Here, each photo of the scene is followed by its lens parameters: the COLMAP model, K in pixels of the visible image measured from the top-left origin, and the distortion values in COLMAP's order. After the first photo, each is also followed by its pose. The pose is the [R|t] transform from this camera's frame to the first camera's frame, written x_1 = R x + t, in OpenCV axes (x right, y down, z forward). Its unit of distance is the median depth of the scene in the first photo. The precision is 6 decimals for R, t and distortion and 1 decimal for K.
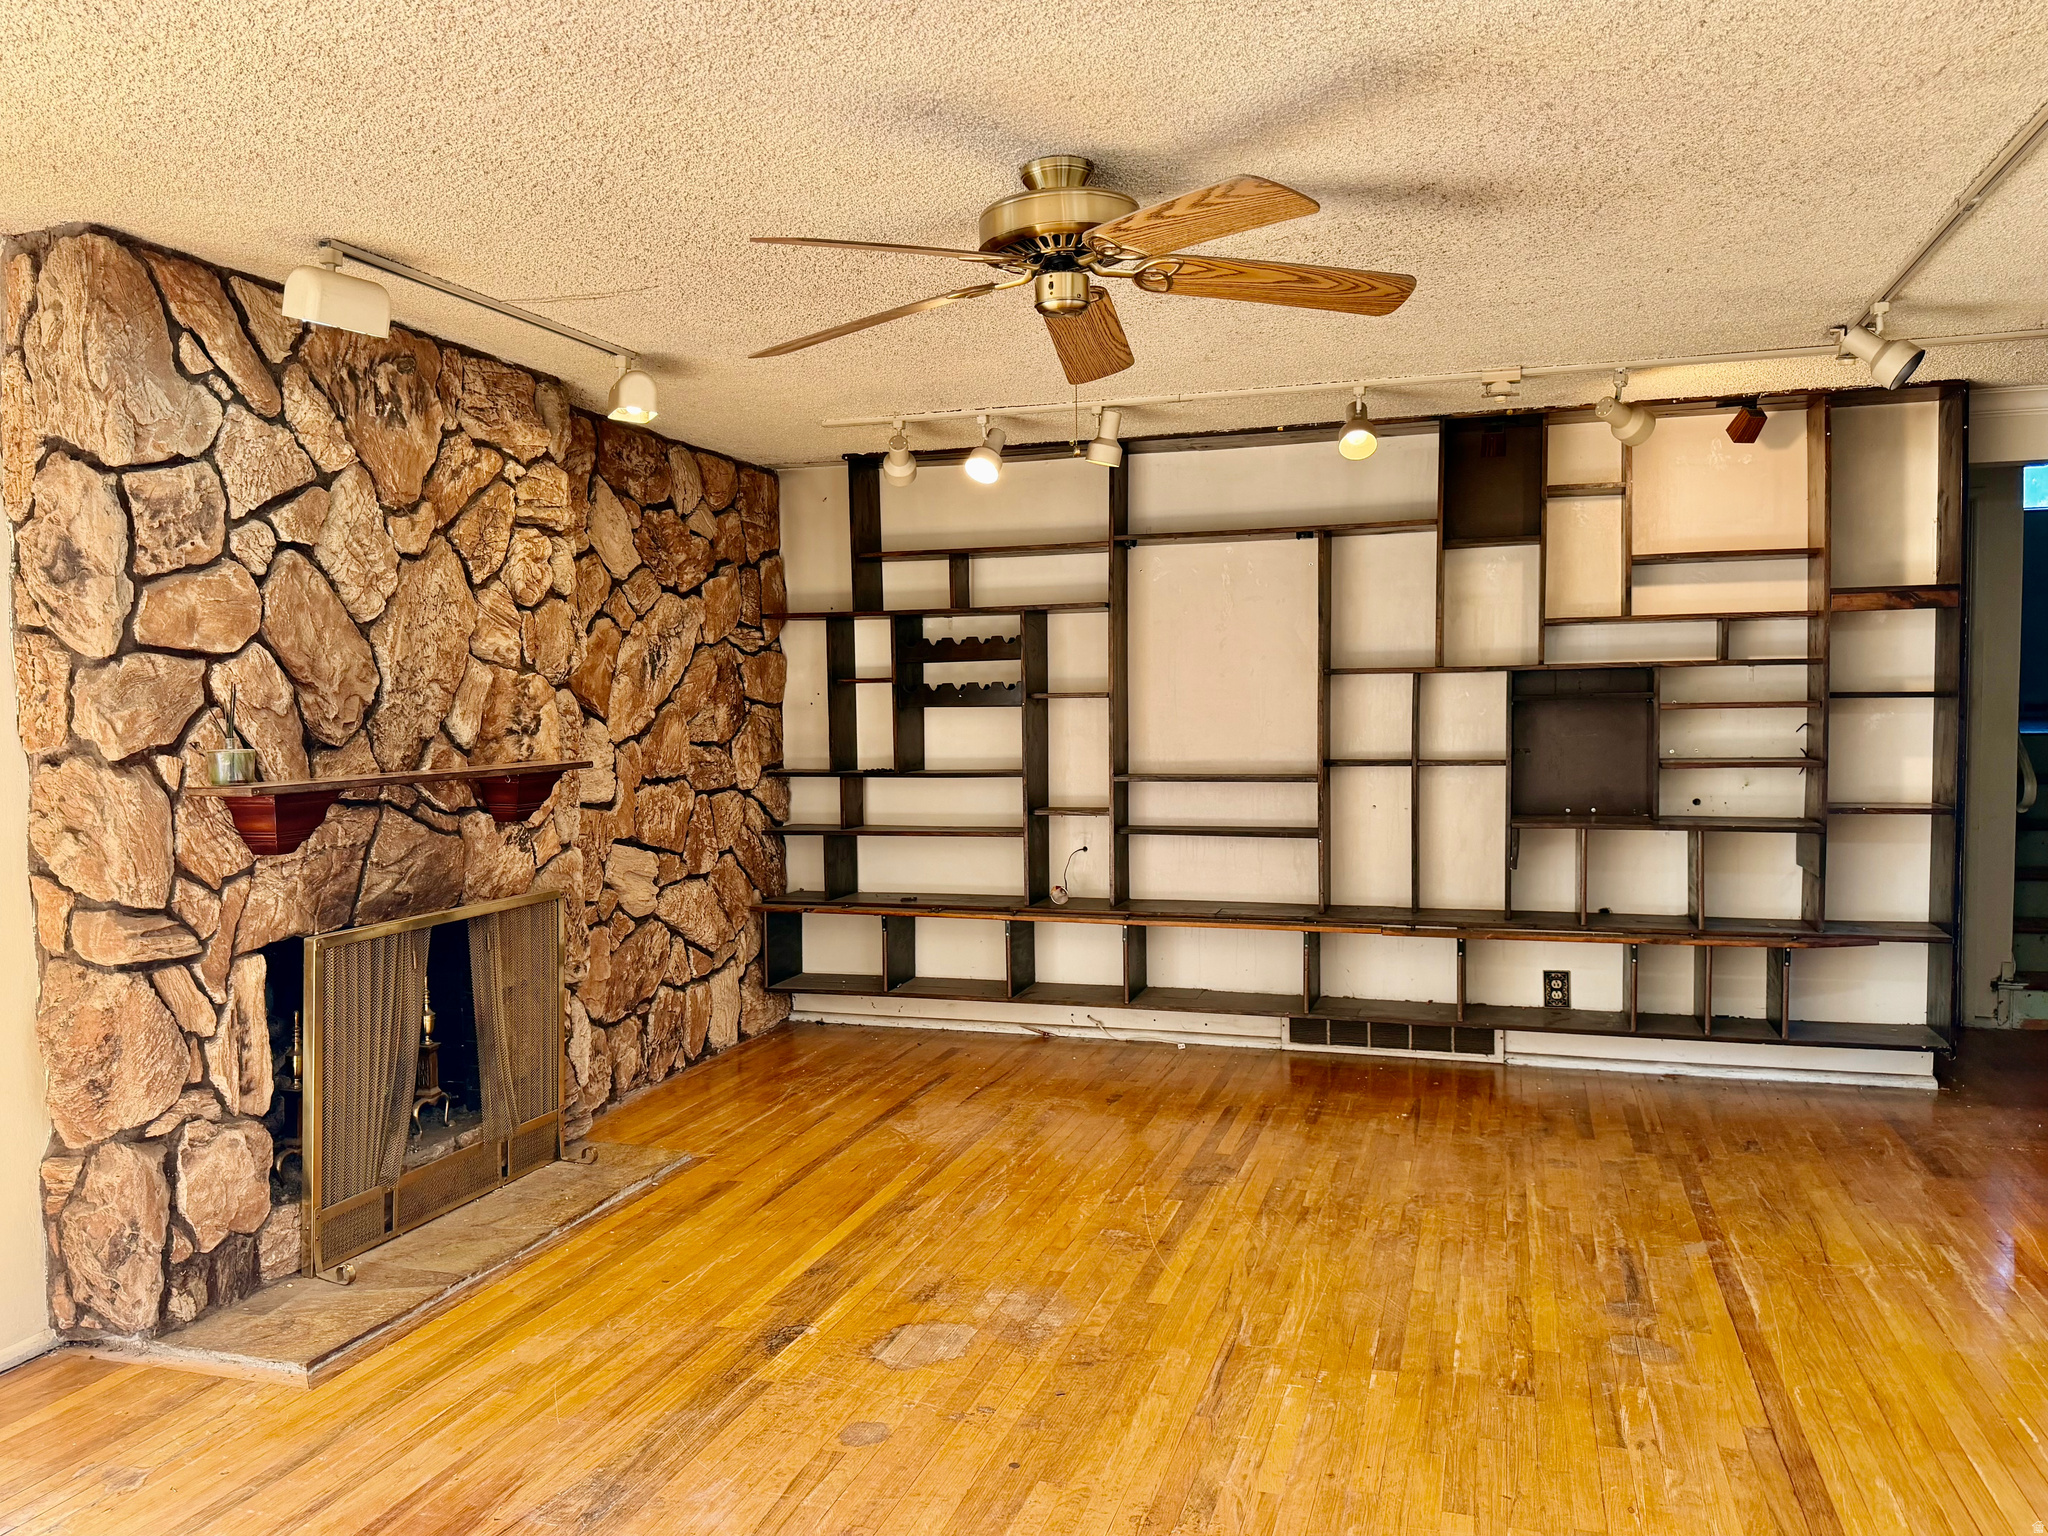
lens RADIAL K [[1532.7, 0, 1026.1], [0, 1532.7, 778.7], [0, 0, 1]] dist [0.112762, -0.170255]
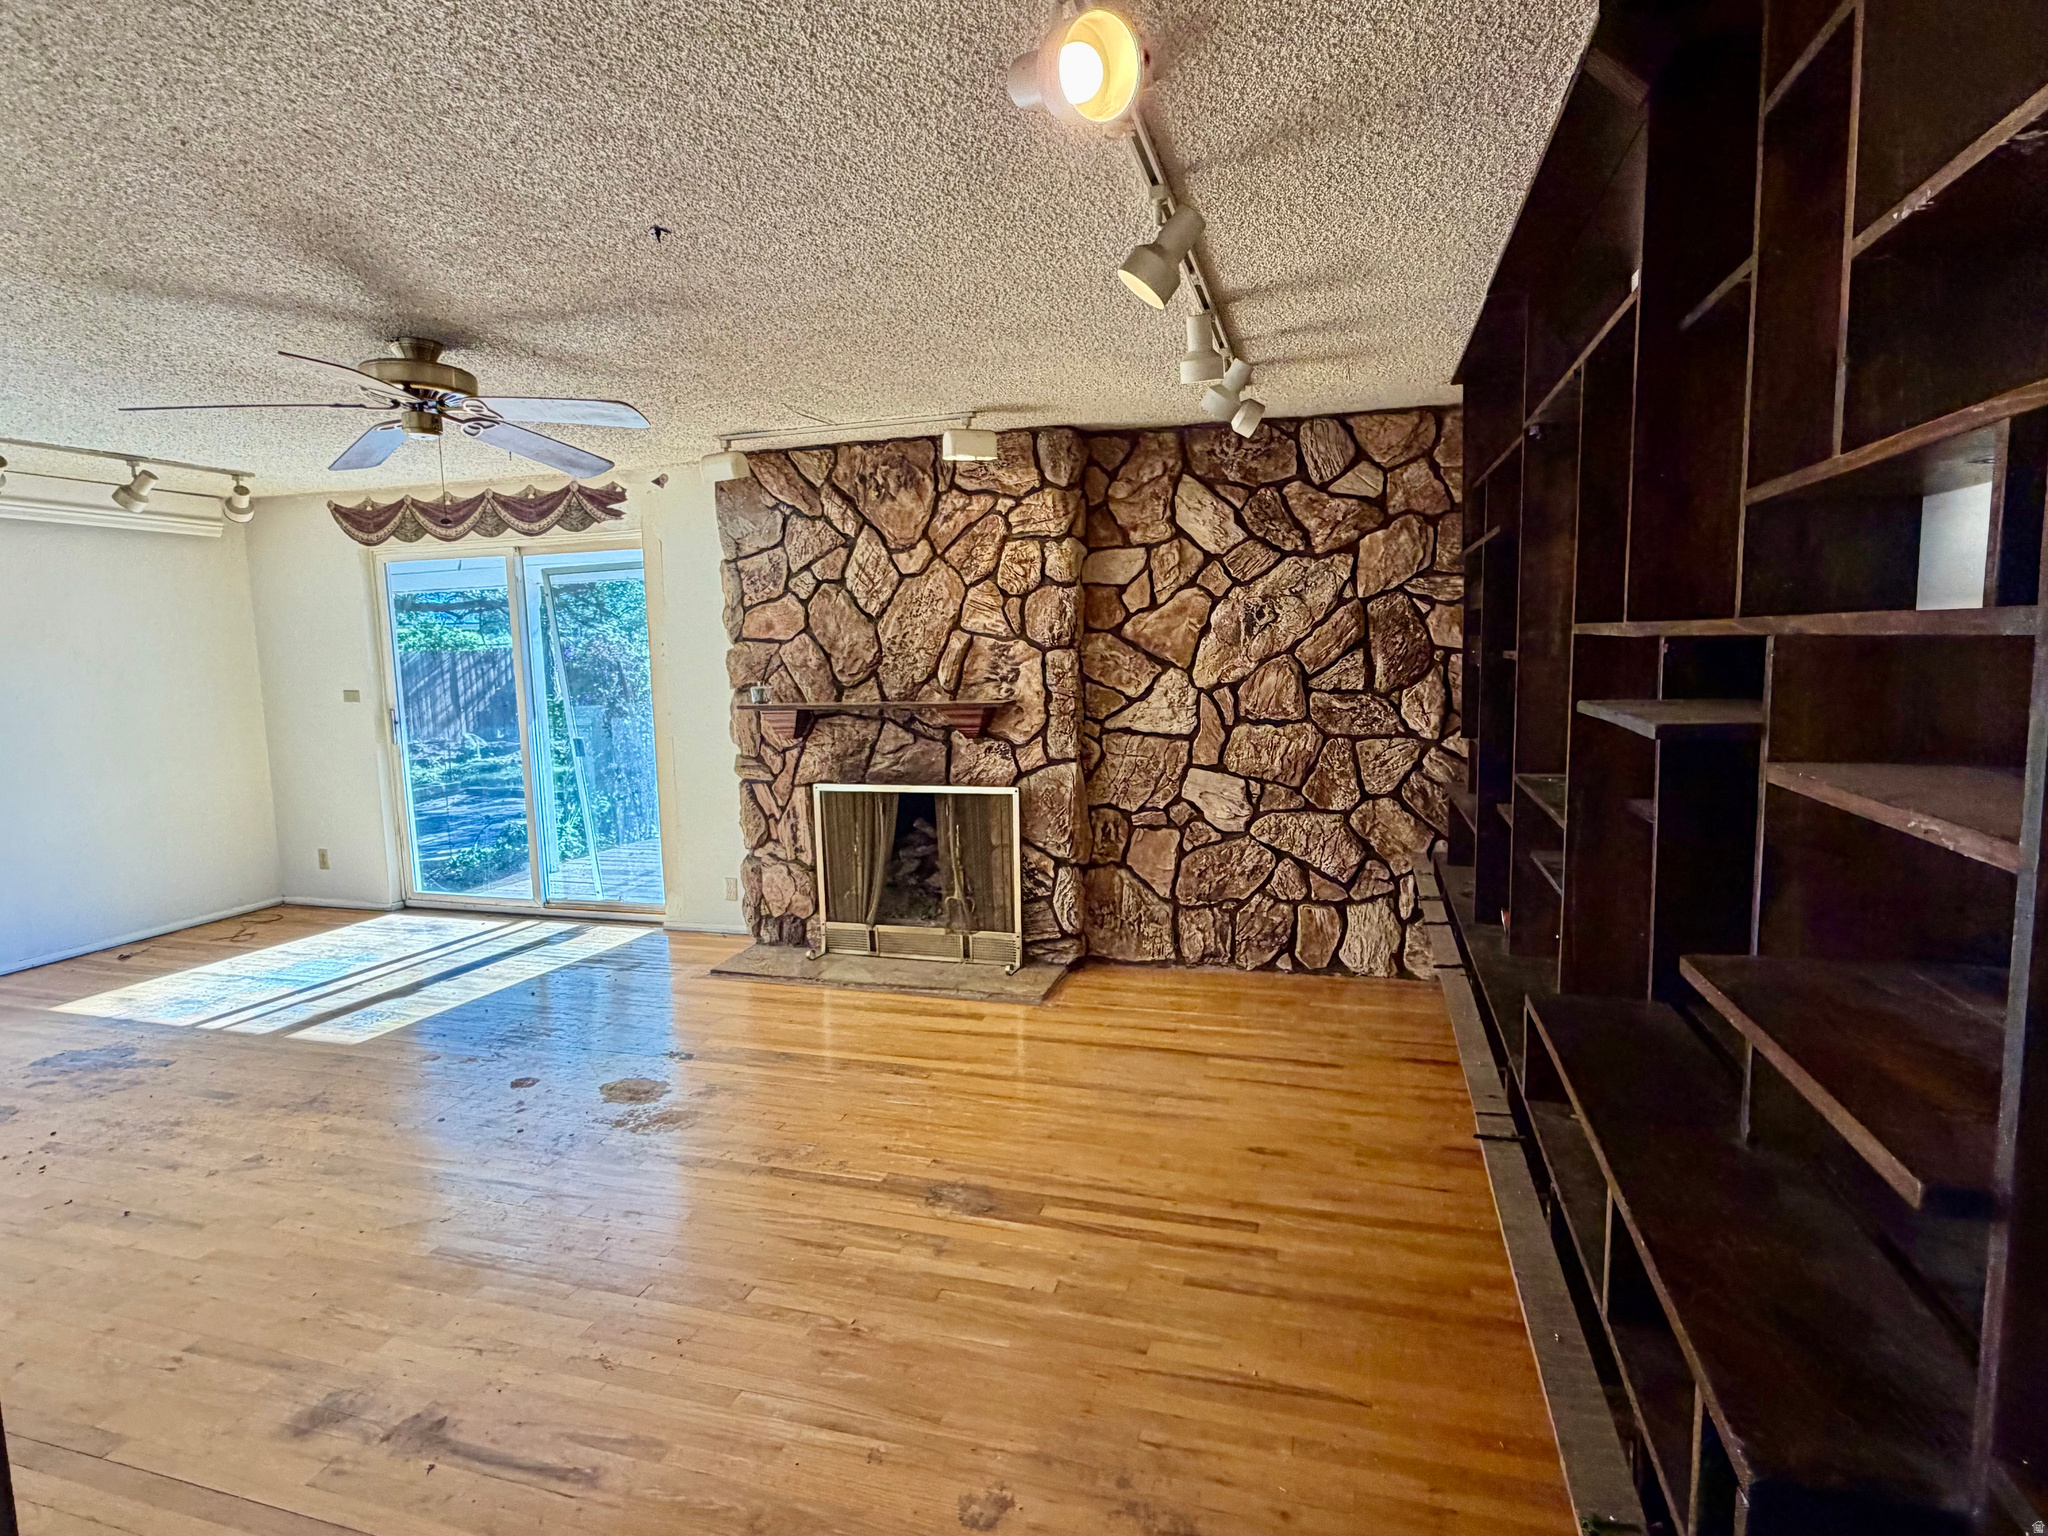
lens RADIAL K [[1066.6, 0, 1021.7], [0, 1066.6, 759.9], [0, 0, 1]] dist [-0.001803, -0.000043]
pose [[0.005847, 0.122729, -0.992423, 0.772111], [-0.027008, 0.992097, 0.122529, -0.087787], [0.999618, 0.026087, 0.009116, 1.101729]]
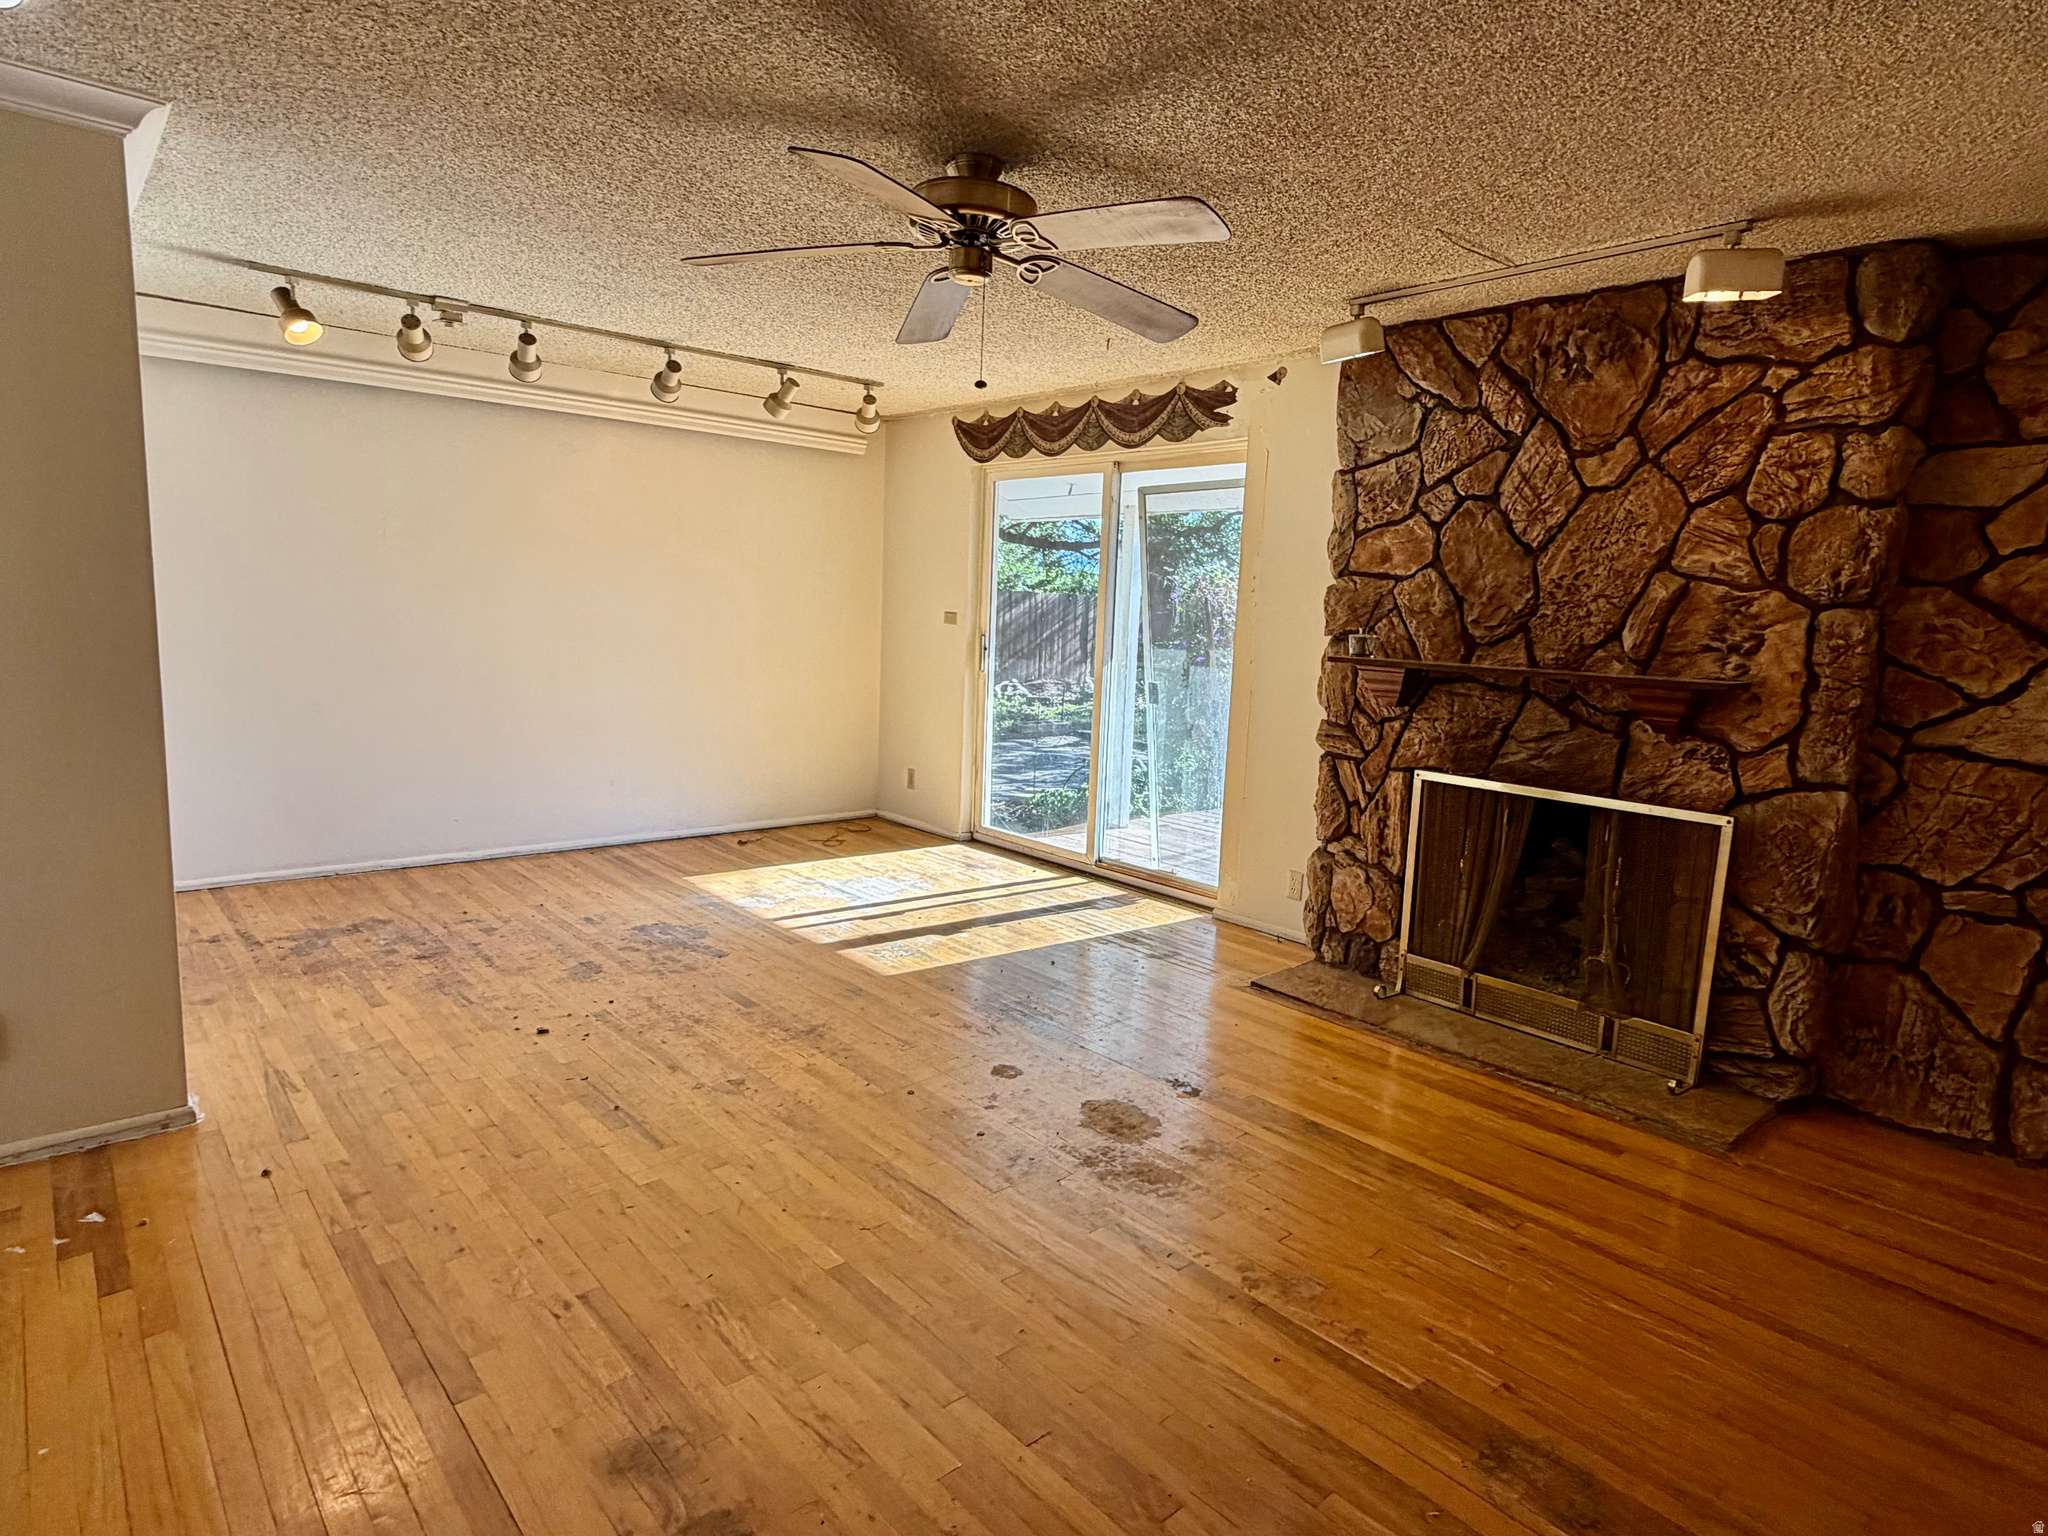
lens RADIAL K [[1148.1, 0, 1028.8], [0, 1148.1, 766.4], [0, 0, 1]] dist [0.000197, -0.000783]
pose [[-0.518321, 0.111573, -0.847877, 0.575684], [-0.079682, 0.980839, 0.177780, -0.056840], [0.851466, 0.159708, -0.499499, 1.085188]]
